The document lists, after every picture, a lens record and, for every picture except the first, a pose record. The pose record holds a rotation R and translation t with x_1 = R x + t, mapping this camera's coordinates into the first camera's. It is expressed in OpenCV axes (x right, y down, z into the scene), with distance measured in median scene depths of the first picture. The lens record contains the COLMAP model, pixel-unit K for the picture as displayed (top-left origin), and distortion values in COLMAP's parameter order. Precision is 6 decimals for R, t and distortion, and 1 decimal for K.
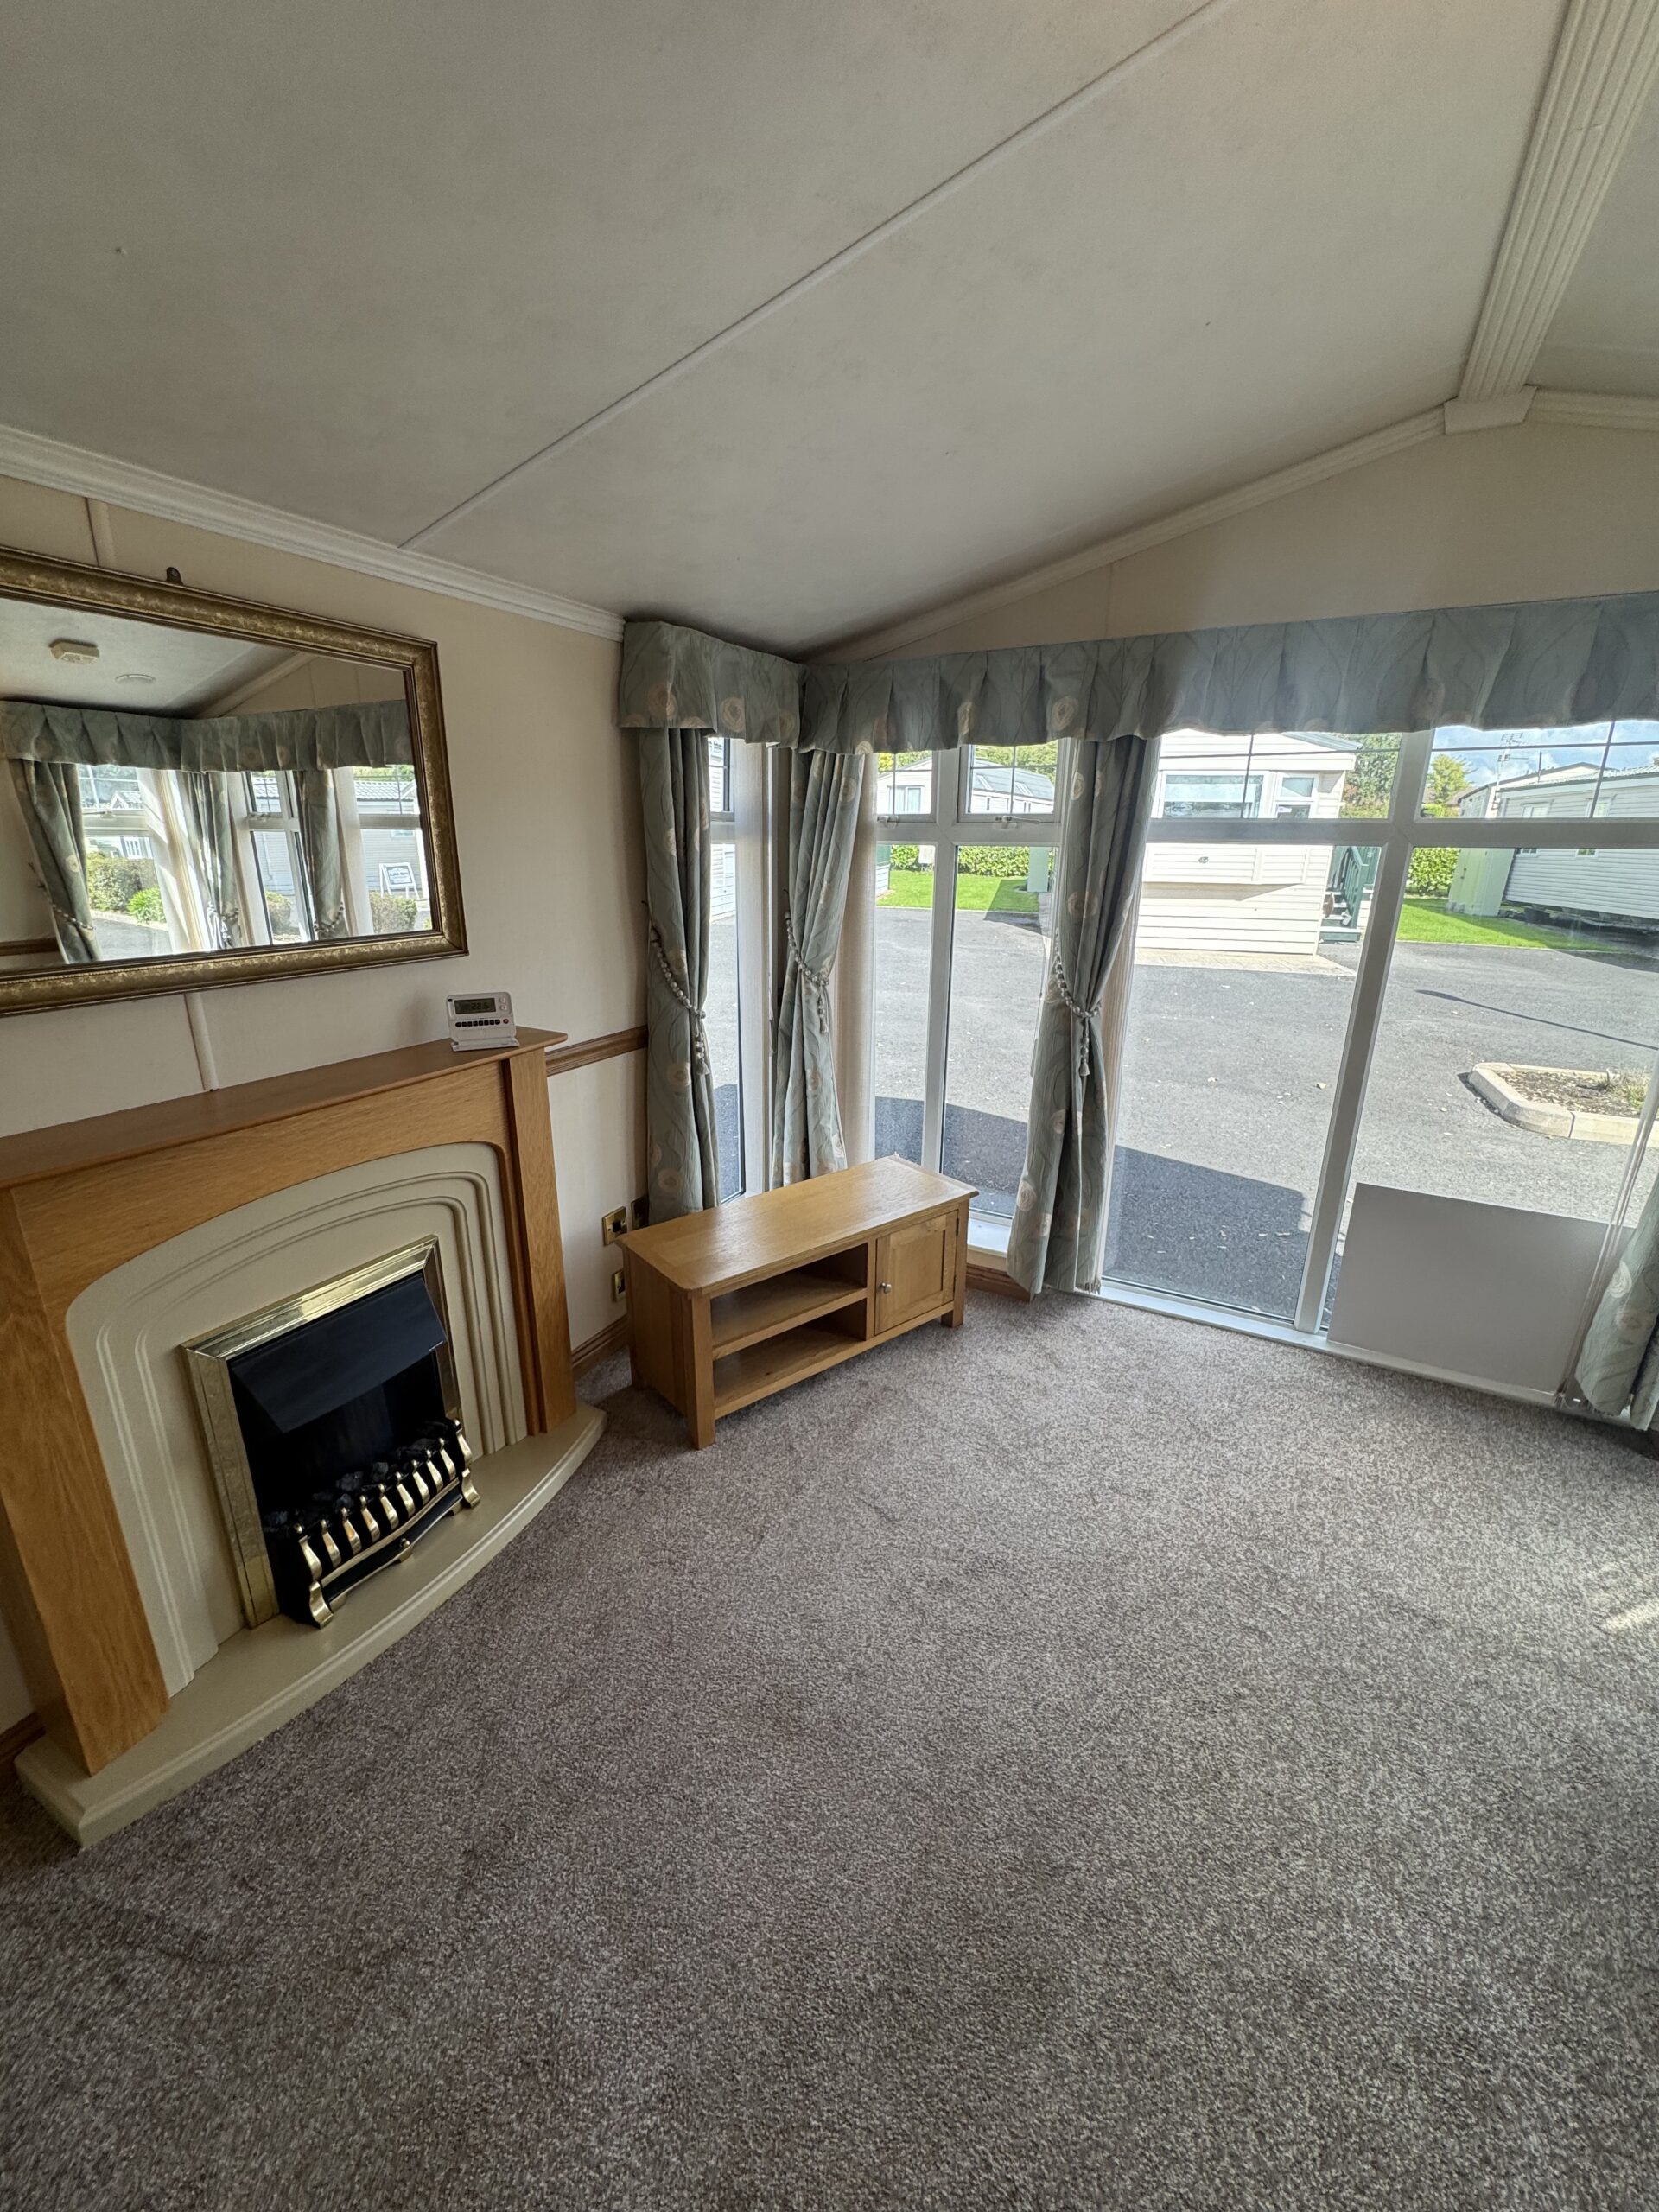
lens RADIAL K [[881.7, 0, 823.7], [0, 881.7, 1109.8], [0, 0, 1]] dist [-0.003976, 0.000470]
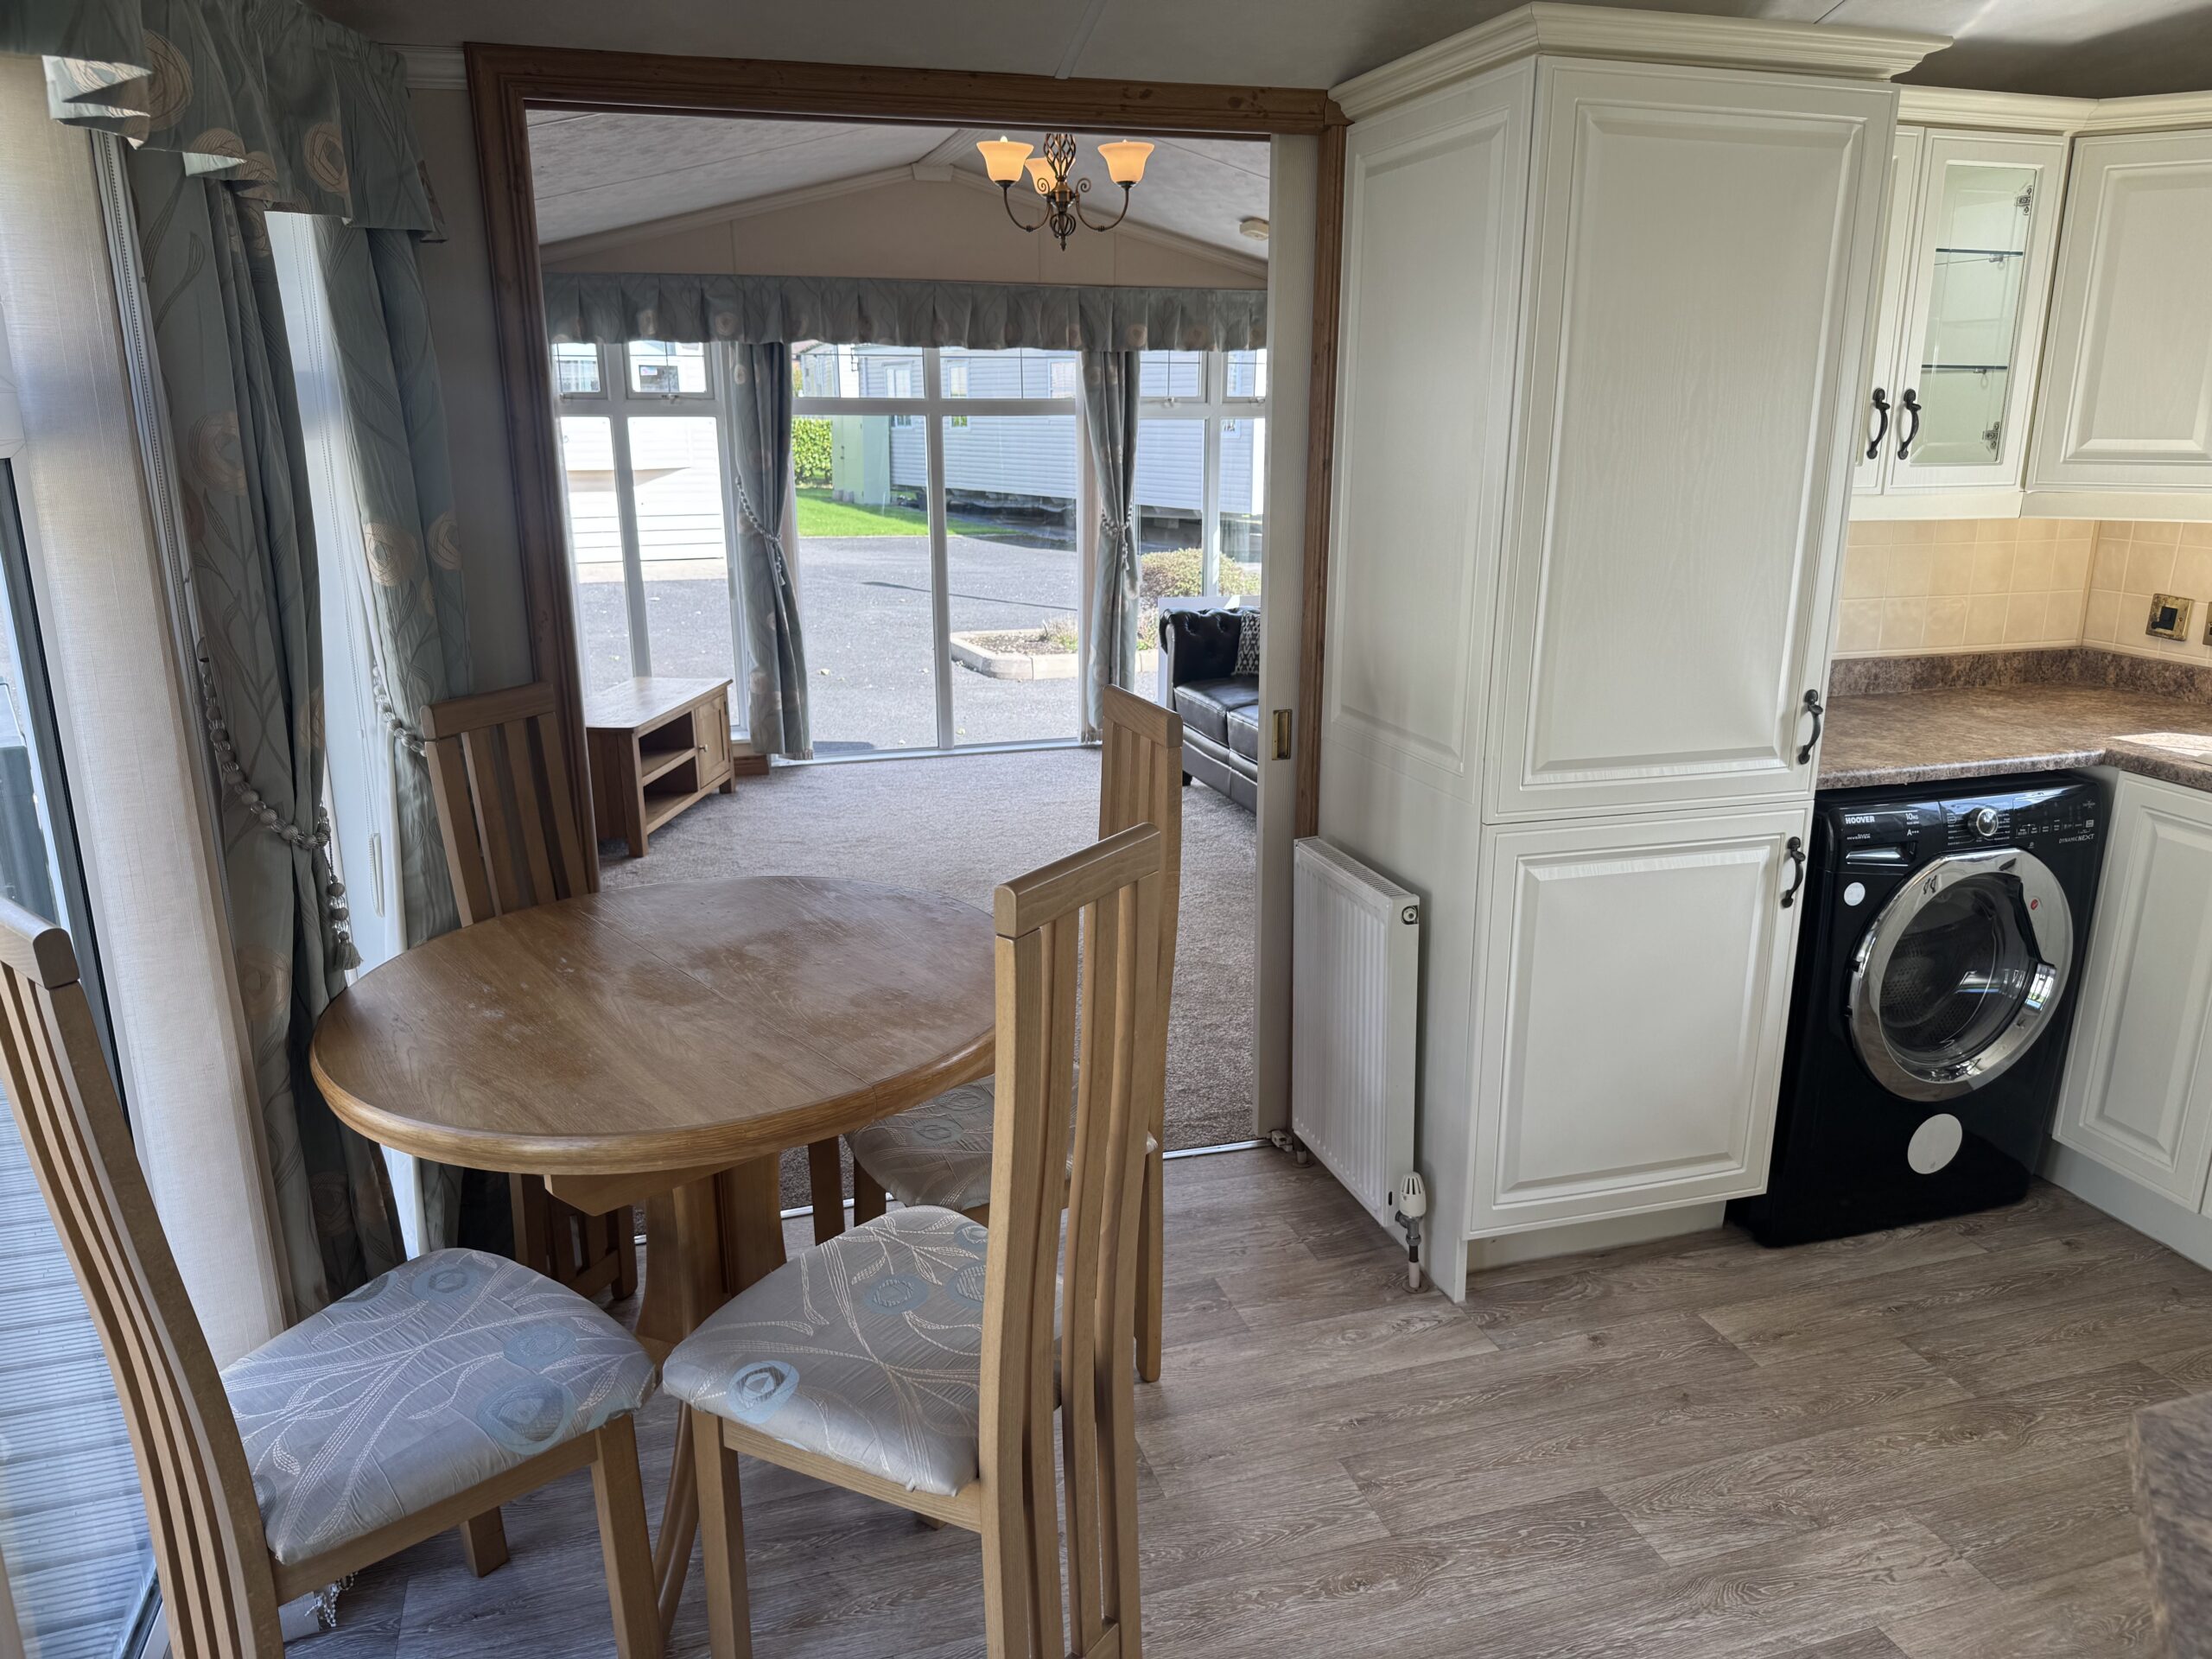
lens RADIAL K [[1552.8, 0, 1111.2], [0, 1552.8, 840.1], [0, 0, 1]] dist [0.046995, -0.065428]
pose [[0.695458, -0.196467, 0.691186, -1.139755], [0.216965, 0.974415, 0.058669, 0.328105], [-0.685029, 0.109161, 0.720291, -1.086821]]
